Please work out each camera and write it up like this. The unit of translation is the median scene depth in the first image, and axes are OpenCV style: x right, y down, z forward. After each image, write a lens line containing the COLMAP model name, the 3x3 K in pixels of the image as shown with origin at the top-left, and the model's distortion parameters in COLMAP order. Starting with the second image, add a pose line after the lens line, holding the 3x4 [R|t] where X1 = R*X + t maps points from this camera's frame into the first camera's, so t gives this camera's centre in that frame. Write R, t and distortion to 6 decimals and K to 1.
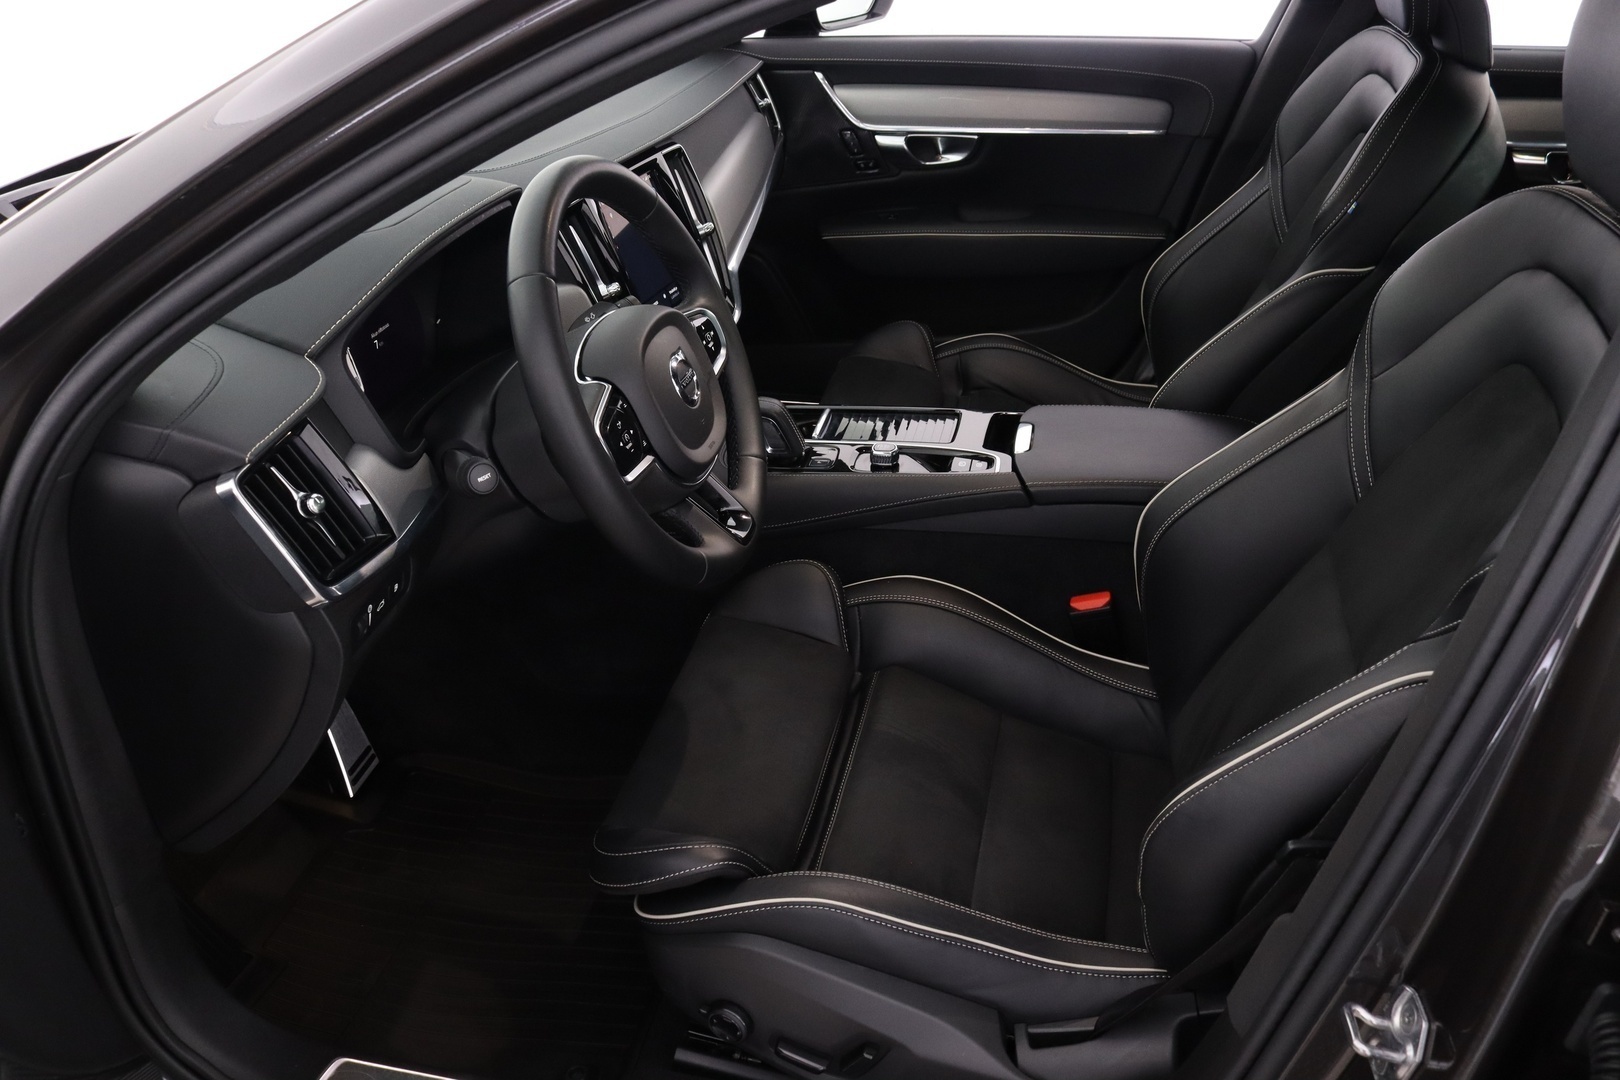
lens RADIAL K [[1345.7, 0, 810.0], [0, 1345.7, 540.1], [0, 0, 1]] dist [-0.161477, 0.123810]
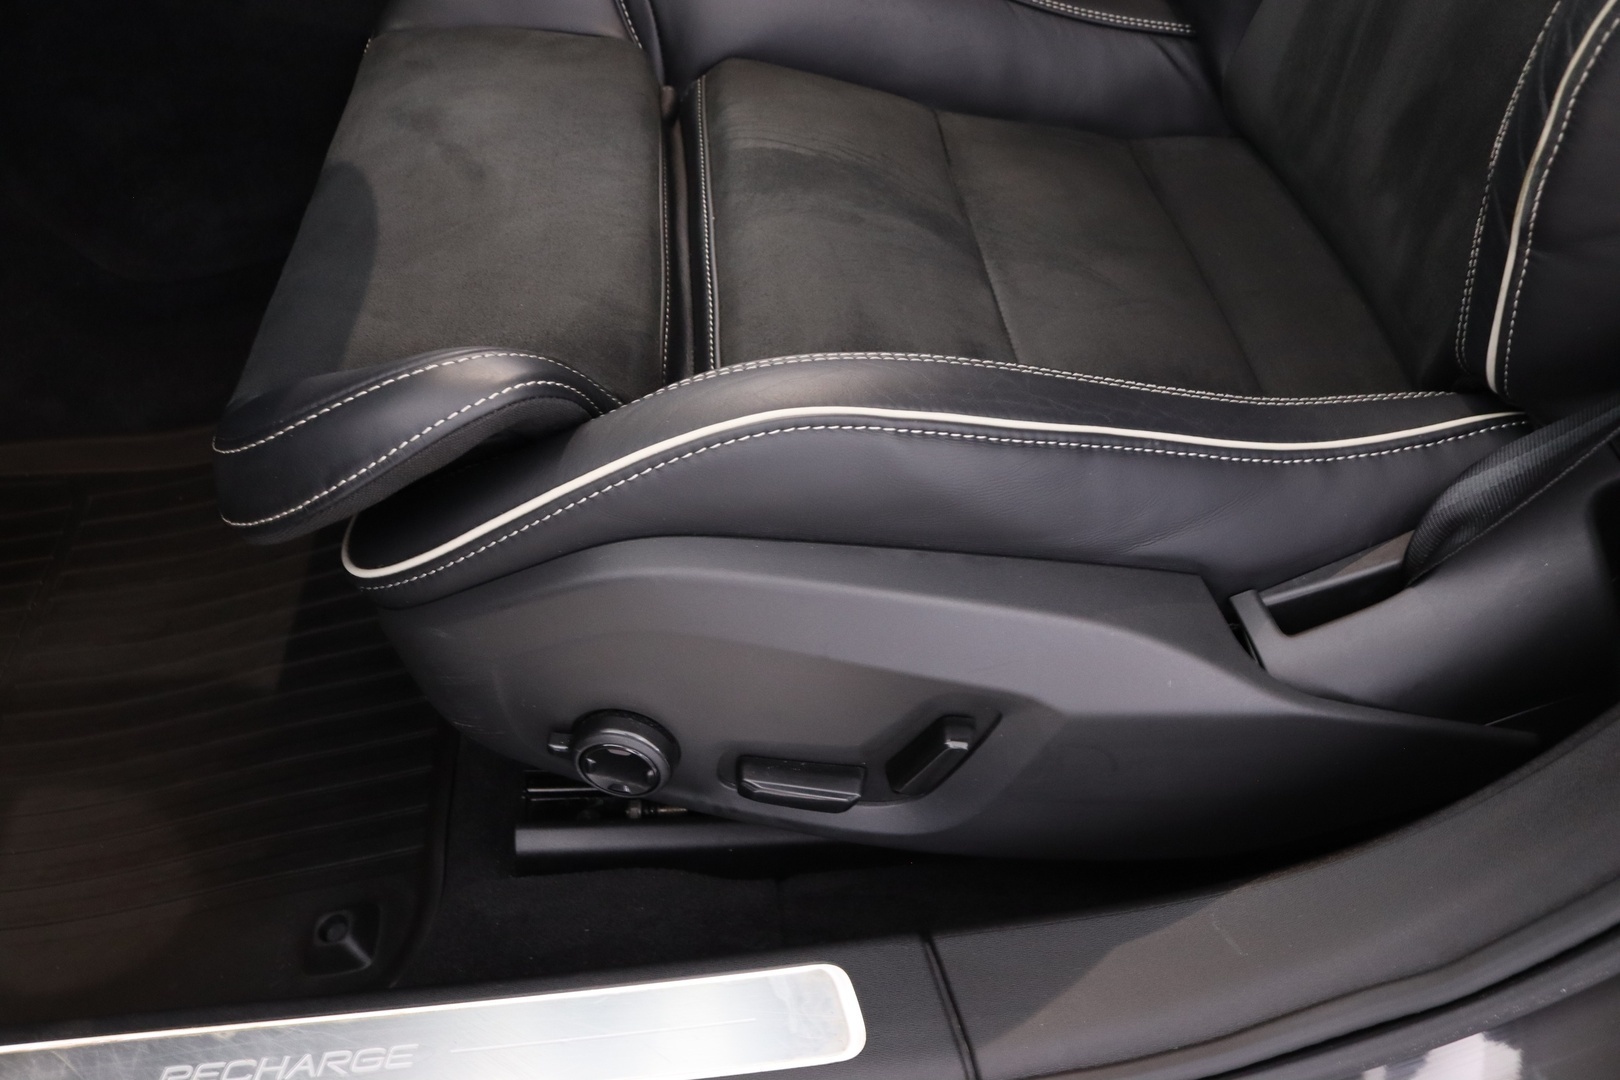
lens RADIAL K [[1345.7, 0, 811.7], [0, 1345.7, 540.9], [0, 0, 1]] dist [-0.161477, 0.123810]
pose [[0.954233, -0.239406, 0.179234, -0.063747], [0.190495, 0.948571, 0.252834, 0.196367], [-0.230546, -0.207120, 0.950763, 0.574700]]
